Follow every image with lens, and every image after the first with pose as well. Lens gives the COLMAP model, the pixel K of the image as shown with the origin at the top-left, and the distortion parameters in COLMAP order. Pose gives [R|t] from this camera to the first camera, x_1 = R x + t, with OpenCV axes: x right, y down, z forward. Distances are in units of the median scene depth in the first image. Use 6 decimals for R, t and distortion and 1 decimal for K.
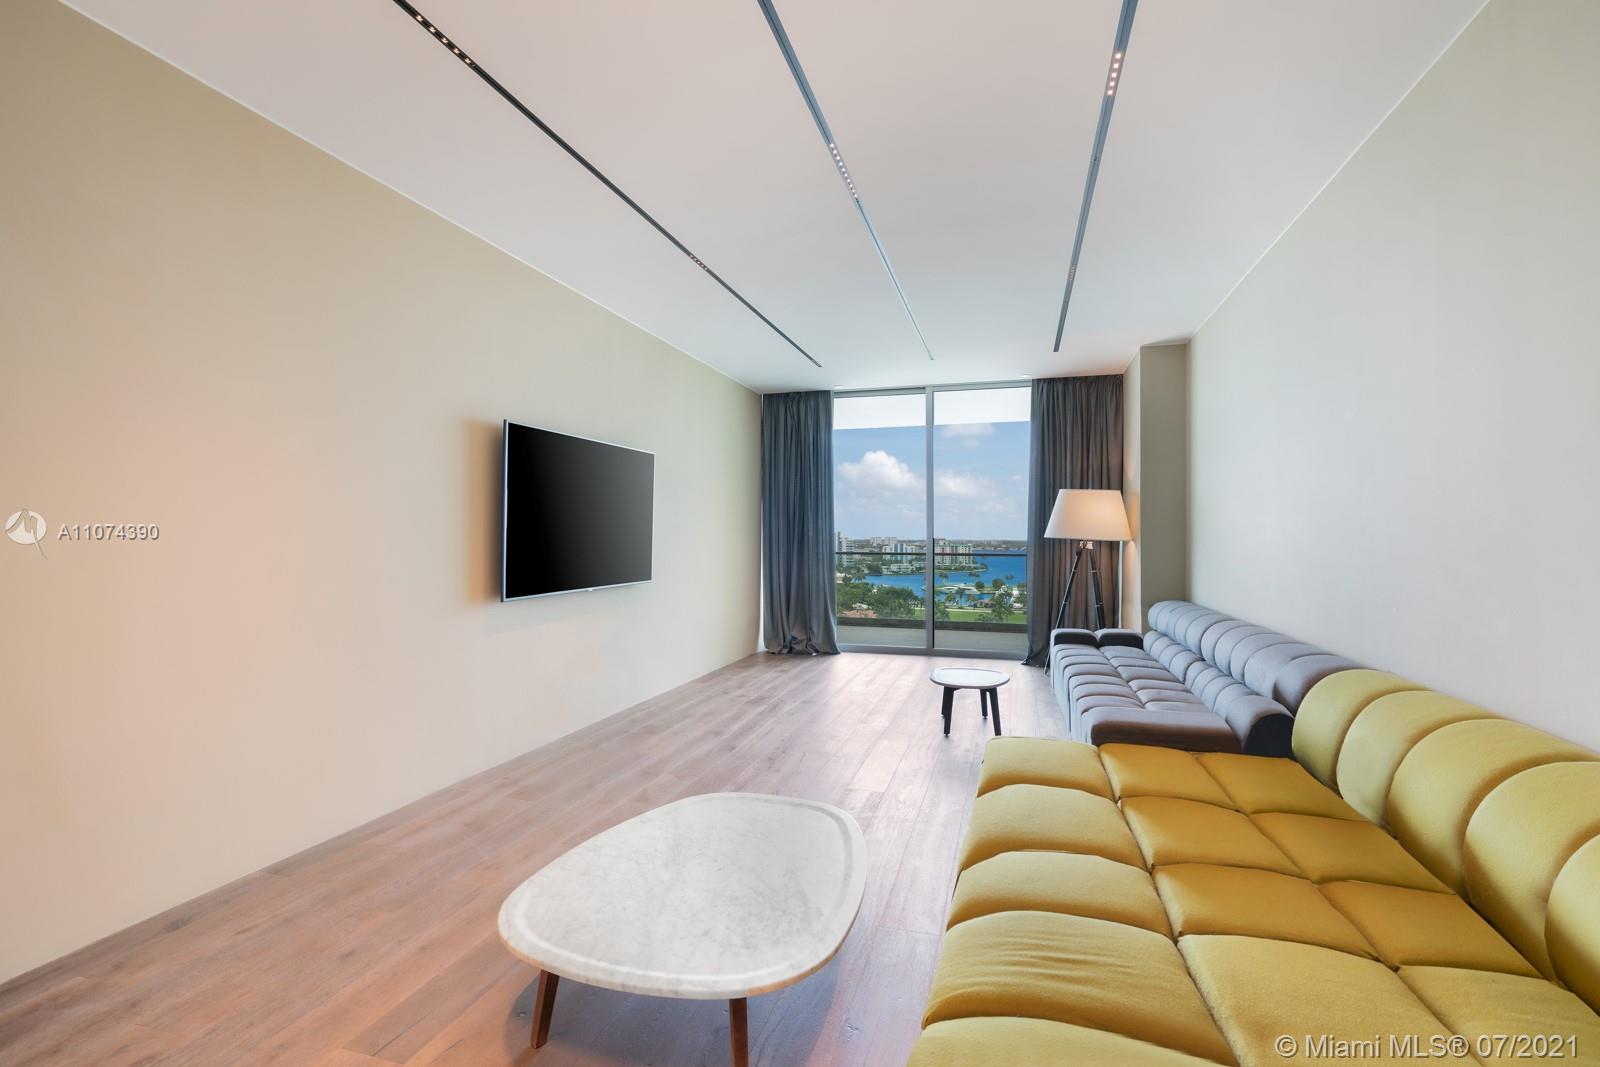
lens RADIAL K [[758.1, 0, 800.0], [0, 758.1, 533.5], [0, 0, 1]] dist [-0.000971, -0.000055]
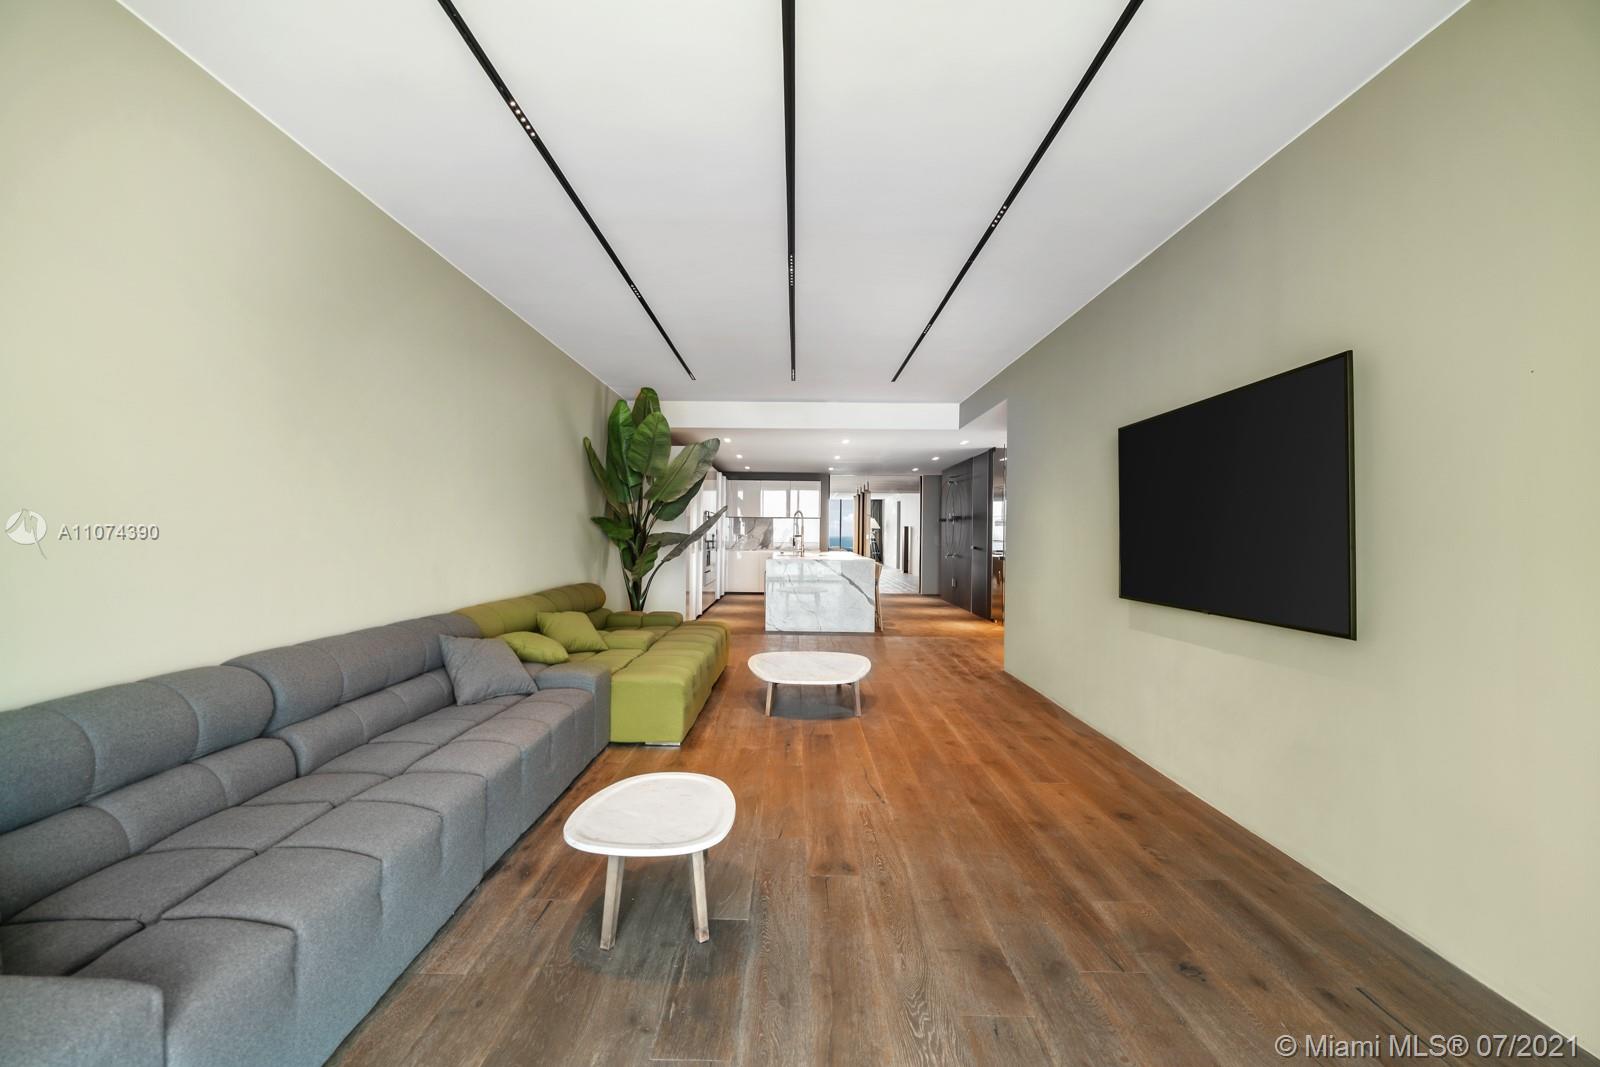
lens RADIAL K [[758.1, 0, 800.0], [0, 758.1, 533.5], [0, 0, 1]] dist [-0.000971, -0.000055]
pose [[-0.960282, -0.000673, -0.279031, 0.335632], [0.000324, 0.999994, -0.003525, -0.002494], [0.279032, -0.003475, -0.960275, 1.814075]]
